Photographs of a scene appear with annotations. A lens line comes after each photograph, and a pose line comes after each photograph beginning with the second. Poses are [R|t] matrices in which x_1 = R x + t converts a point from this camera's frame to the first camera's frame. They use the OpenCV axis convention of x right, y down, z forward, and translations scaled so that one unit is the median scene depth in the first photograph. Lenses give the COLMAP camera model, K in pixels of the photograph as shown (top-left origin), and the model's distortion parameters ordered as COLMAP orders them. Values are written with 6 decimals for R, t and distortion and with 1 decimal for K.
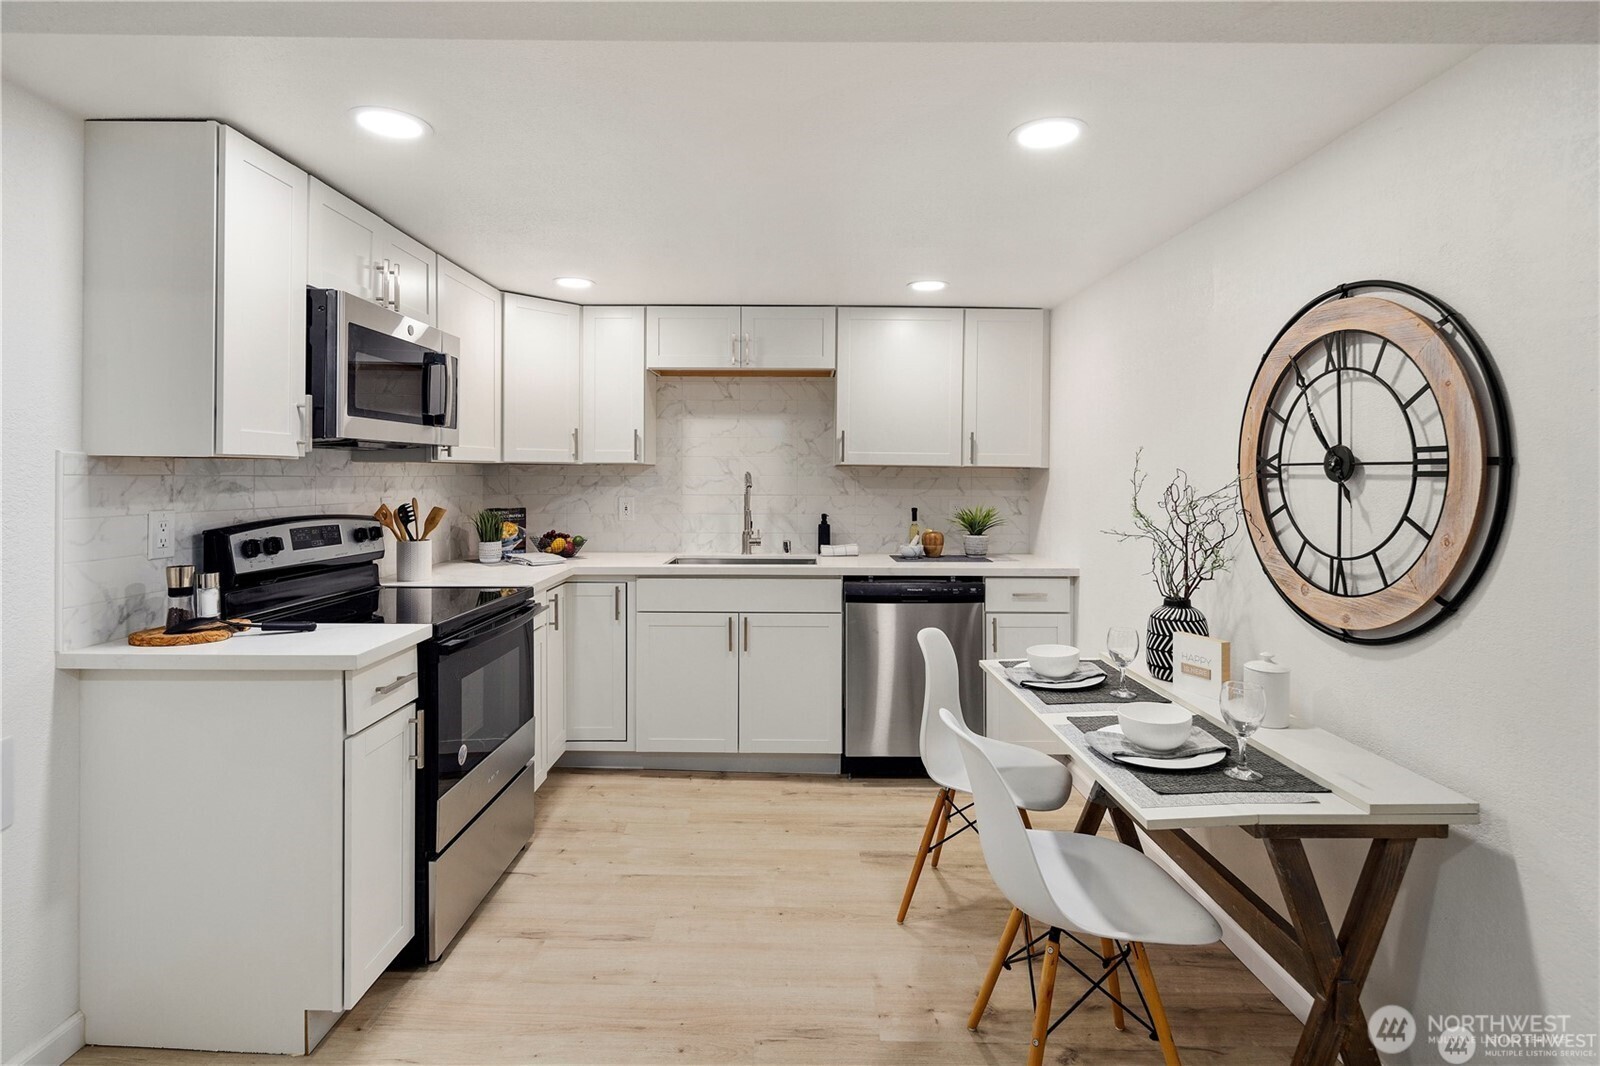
lens RADIAL K [[775.7, 0, 797.4], [0, 775.7, 477.1], [0, 0, 1]] dist [0.002713, -0.005968]
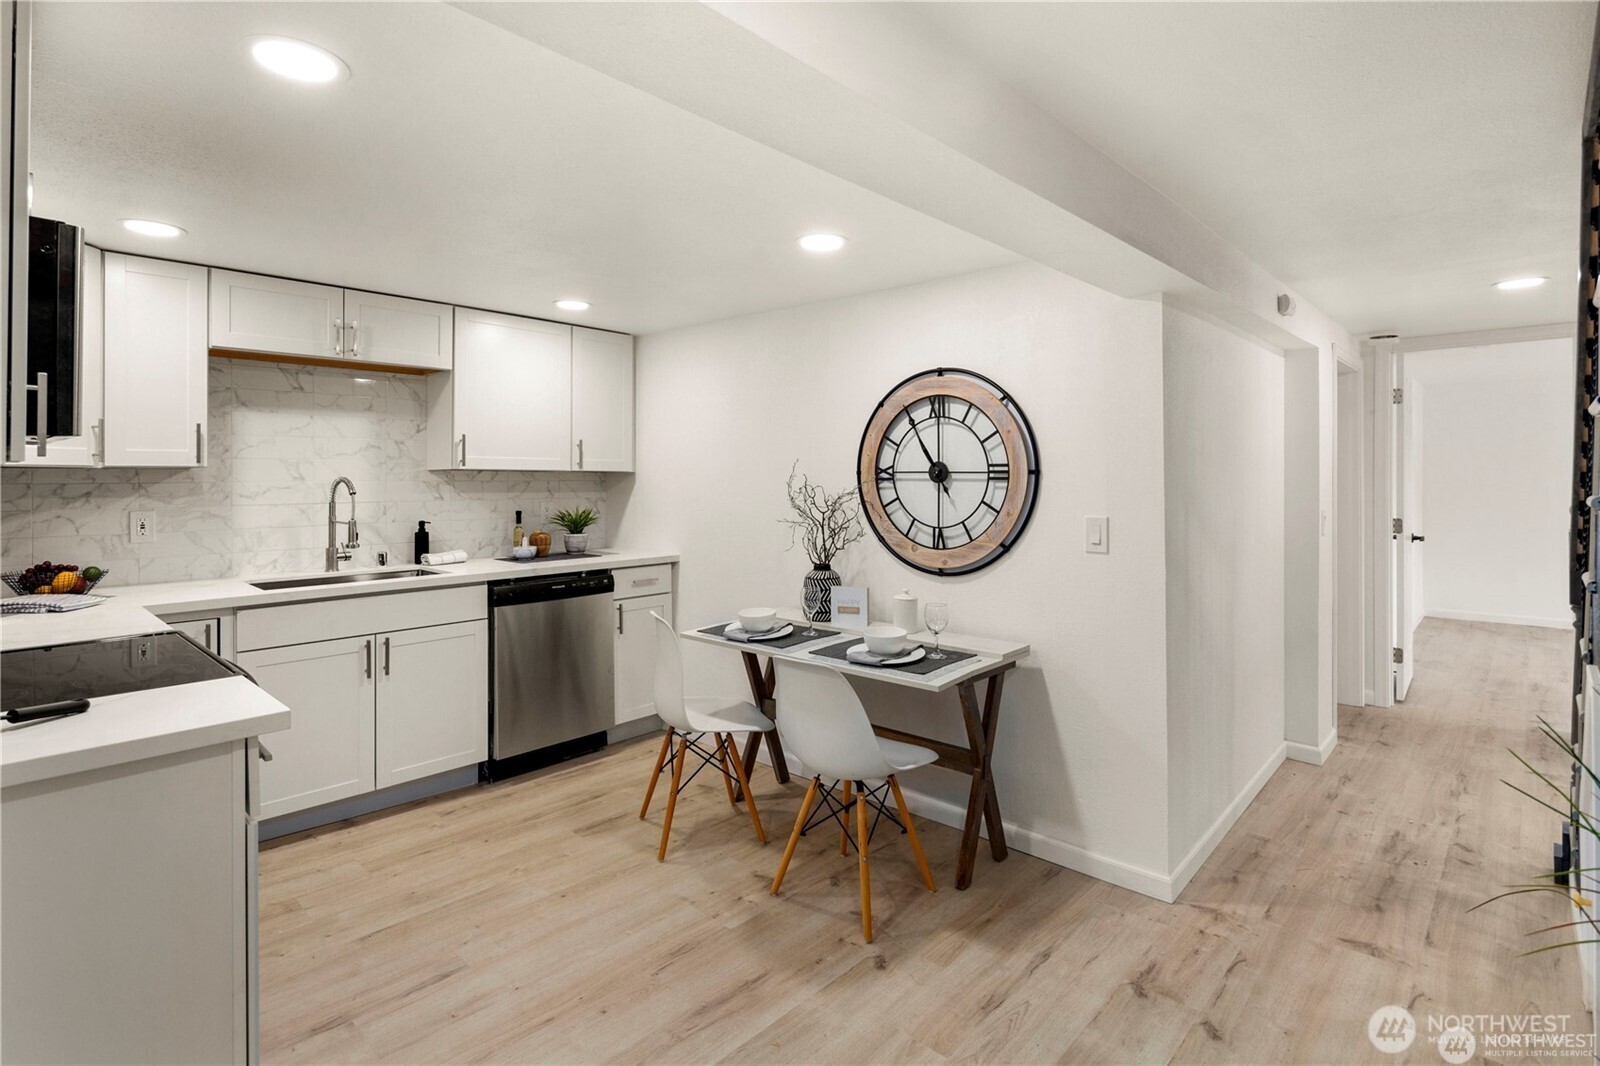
lens RADIAL K [[775.7, 0, 797.4], [0, 775.7, 477.1], [0, 0, 1]] dist [0.002713, -0.005968]
pose [[0.686345, -0.005999, 0.727251, -0.582697], [0.005629, 0.999980, 0.002936, -0.010338], [-0.727254, 0.002078, 0.686365, 0.041007]]
